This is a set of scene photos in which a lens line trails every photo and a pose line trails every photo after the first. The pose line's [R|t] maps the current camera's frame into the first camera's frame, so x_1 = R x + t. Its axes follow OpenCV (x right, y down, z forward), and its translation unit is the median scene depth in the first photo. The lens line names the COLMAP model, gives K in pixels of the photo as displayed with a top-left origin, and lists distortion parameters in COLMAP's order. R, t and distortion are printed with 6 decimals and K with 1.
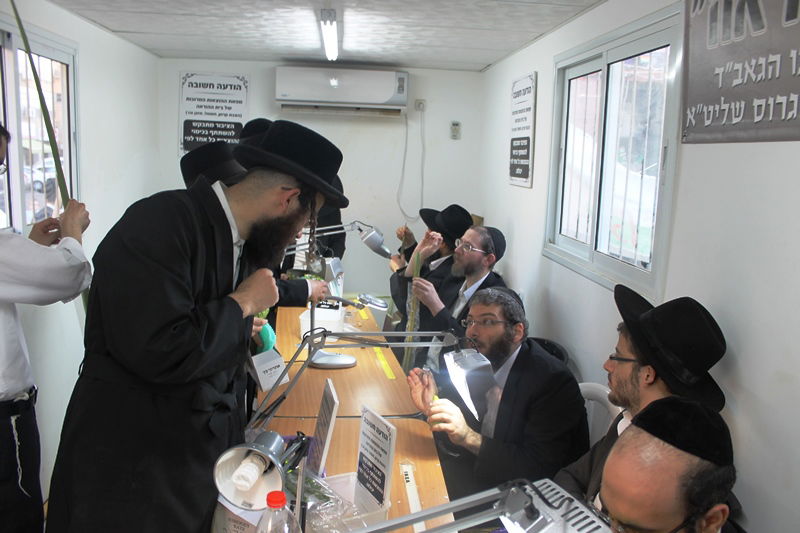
lens RADIAL K [[665.1, 0, 400.1], [0, 665.1, 255.3], [0, 0, 1]] dist [-0.156254, 0.115767]
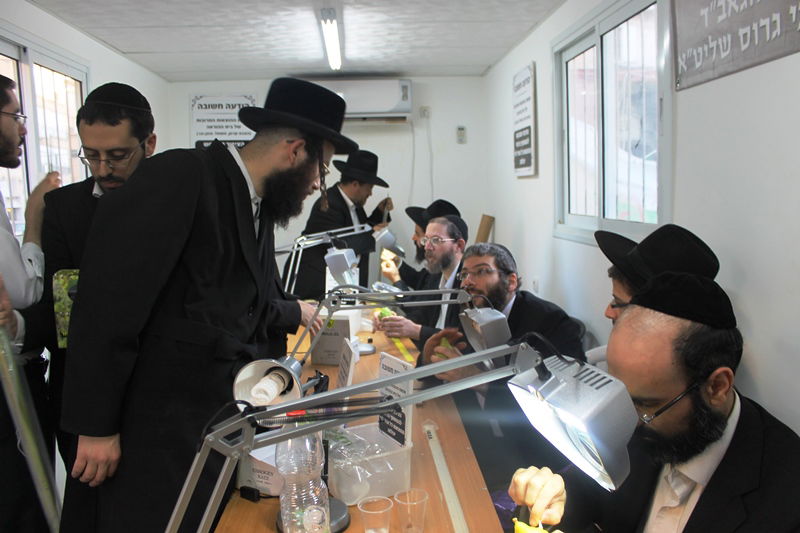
lens RADIAL K [[665.1, 0, 400.1], [0, 665.1, 255.3], [0, 0, 1]] dist [-0.156254, 0.115767]
pose [[0.997737, -0.062890, -0.023776, 0.004458], [0.061575, 0.996722, -0.052473, 0.073706], [0.026998, 0.050891, 0.998339, -0.012855]]
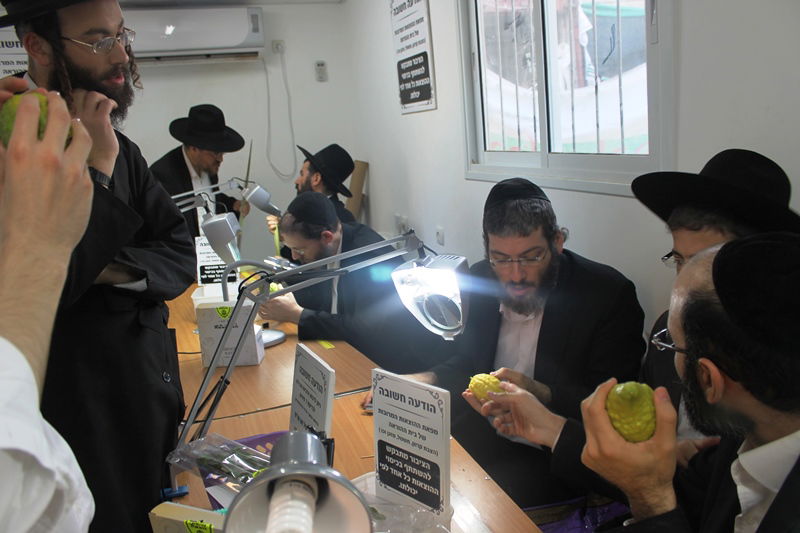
lens RADIAL K [[665.1, 0, 400.1], [0, 665.1, 255.3], [0, 0, 1]] dist [-0.156254, 0.115767]
pose [[0.961605, -0.154997, 0.226478, -0.089588], [0.147491, 0.987809, 0.049803, 0.046376], [-0.231436, -0.014487, 0.972742, 0.192716]]
